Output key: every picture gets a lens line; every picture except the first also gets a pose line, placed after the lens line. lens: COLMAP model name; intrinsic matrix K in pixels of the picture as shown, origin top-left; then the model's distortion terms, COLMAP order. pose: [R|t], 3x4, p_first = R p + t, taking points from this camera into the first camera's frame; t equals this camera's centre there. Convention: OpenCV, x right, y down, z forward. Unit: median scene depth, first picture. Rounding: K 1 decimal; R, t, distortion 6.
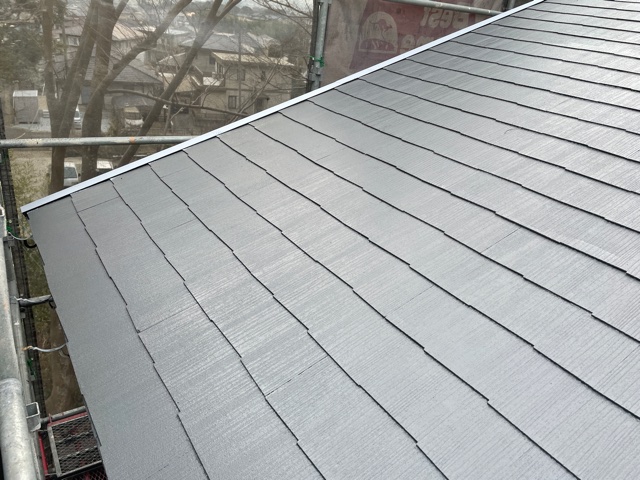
lens RADIAL K [[483.3, 0, 320.0], [0, 483.3, 240.0], [0, 0, 1]] dist [0.111787, -0.153901]
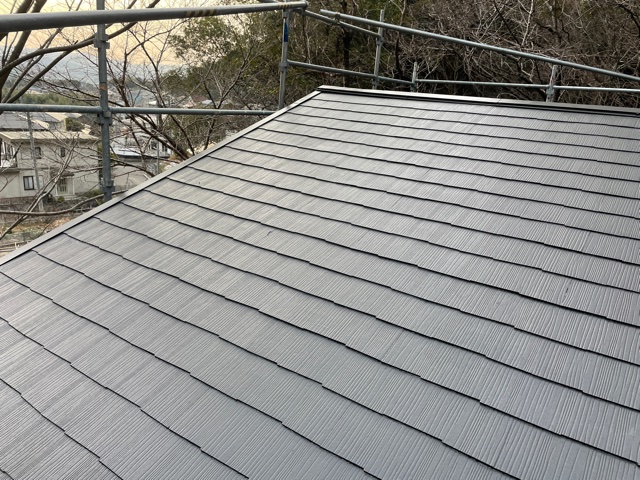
lens RADIAL K [[483.3, 0, 320.0], [0, 483.3, 240.0], [0, 0, 1]] dist [0.111787, -0.153901]
pose [[0.933092, -0.141331, 0.330704, 0.069608], [0.177316, 0.980803, -0.081142, -0.060765], [-0.312887, 0.134352, 0.940240, -0.145335]]
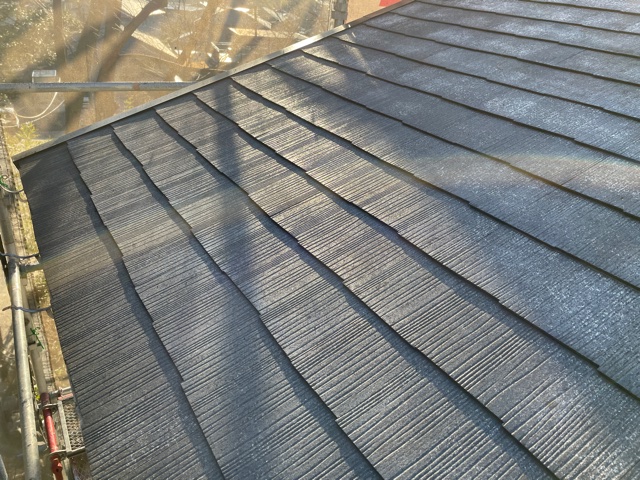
lens RADIAL K [[491.1, 0, 320.0], [0, 491.1, 240.0], [0, 0, 1]] dist [0.004257, 0.002323]
pose [[0.999169, -0.010949, -0.039265, -0.014446], [0.012662, 0.998967, 0.043646, 0.038972], [0.038747, -0.044107, 0.998275, 0.095143]]
